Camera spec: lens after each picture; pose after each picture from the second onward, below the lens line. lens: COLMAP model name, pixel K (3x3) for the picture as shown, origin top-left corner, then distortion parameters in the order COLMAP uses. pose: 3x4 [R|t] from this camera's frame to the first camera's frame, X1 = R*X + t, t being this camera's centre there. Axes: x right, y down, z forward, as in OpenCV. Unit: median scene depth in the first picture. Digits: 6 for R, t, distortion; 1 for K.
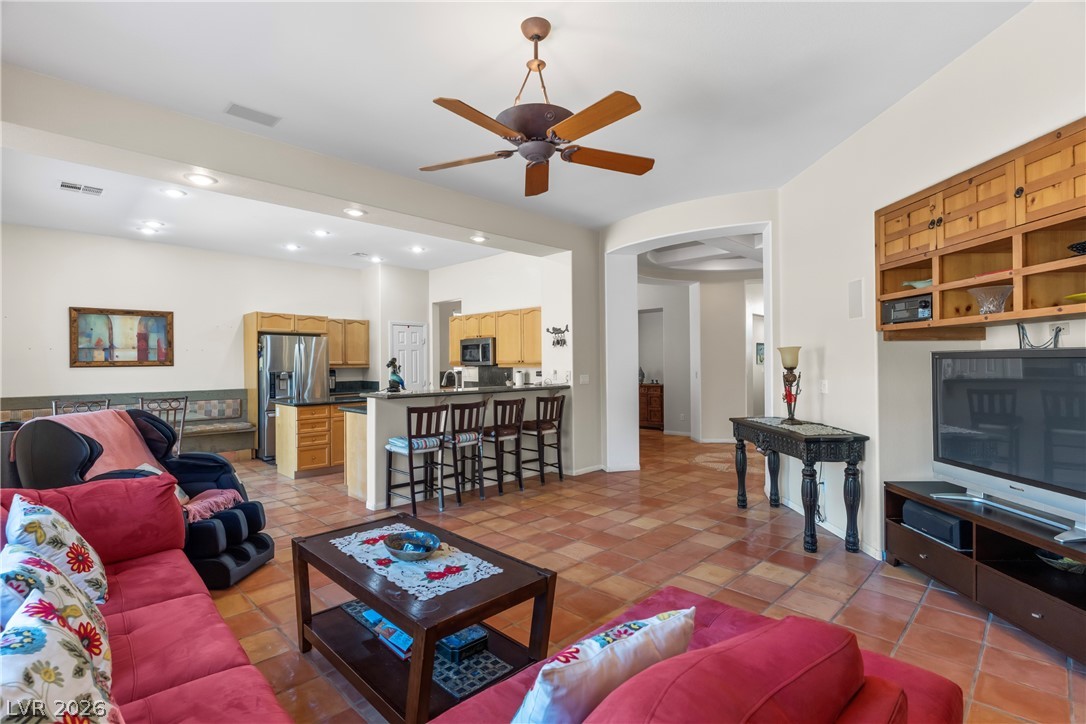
lens RADIAL K [[513.4, 0, 544.0], [0, 513.4, 358.2], [0, 0, 1]] dist [0.000539, -0.000010]
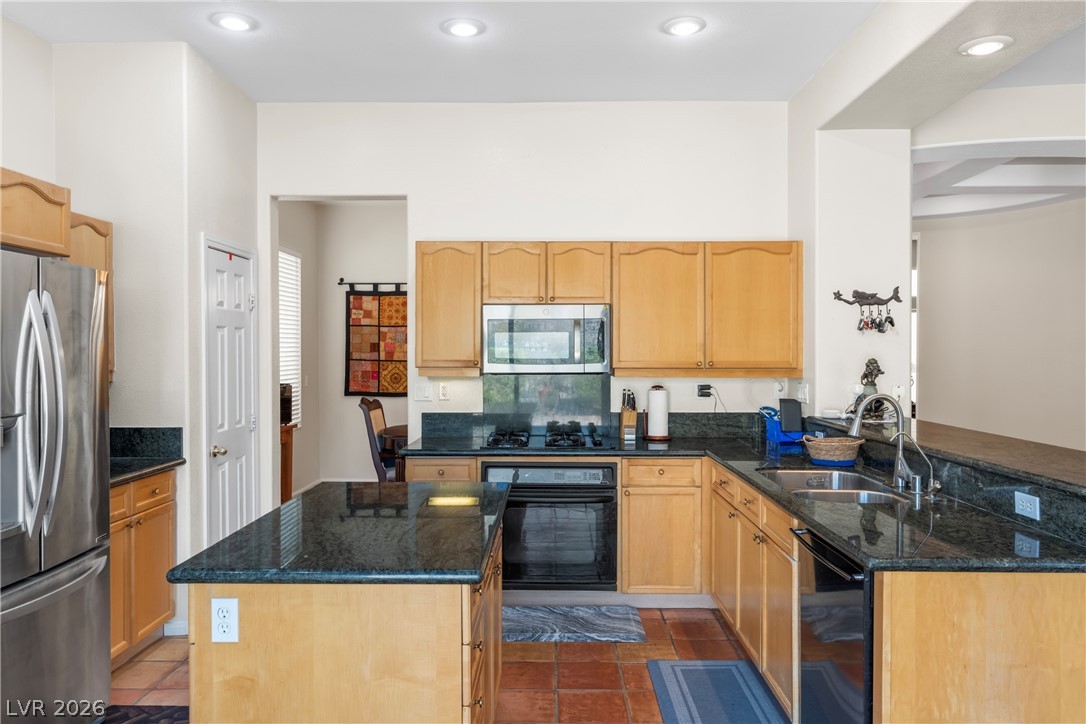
lens RADIAL K [[766.1, 0, 543.4], [0, 766.1, 357.9], [0, 0, 1]] dist [0.001945, -0.000354]
pose [[0.715197, 0.000202, 0.698922, -0.605036], [-0.010756, 0.999885, 0.010718, -0.004301], [-0.698840, -0.015183, 0.715117, 0.653900]]
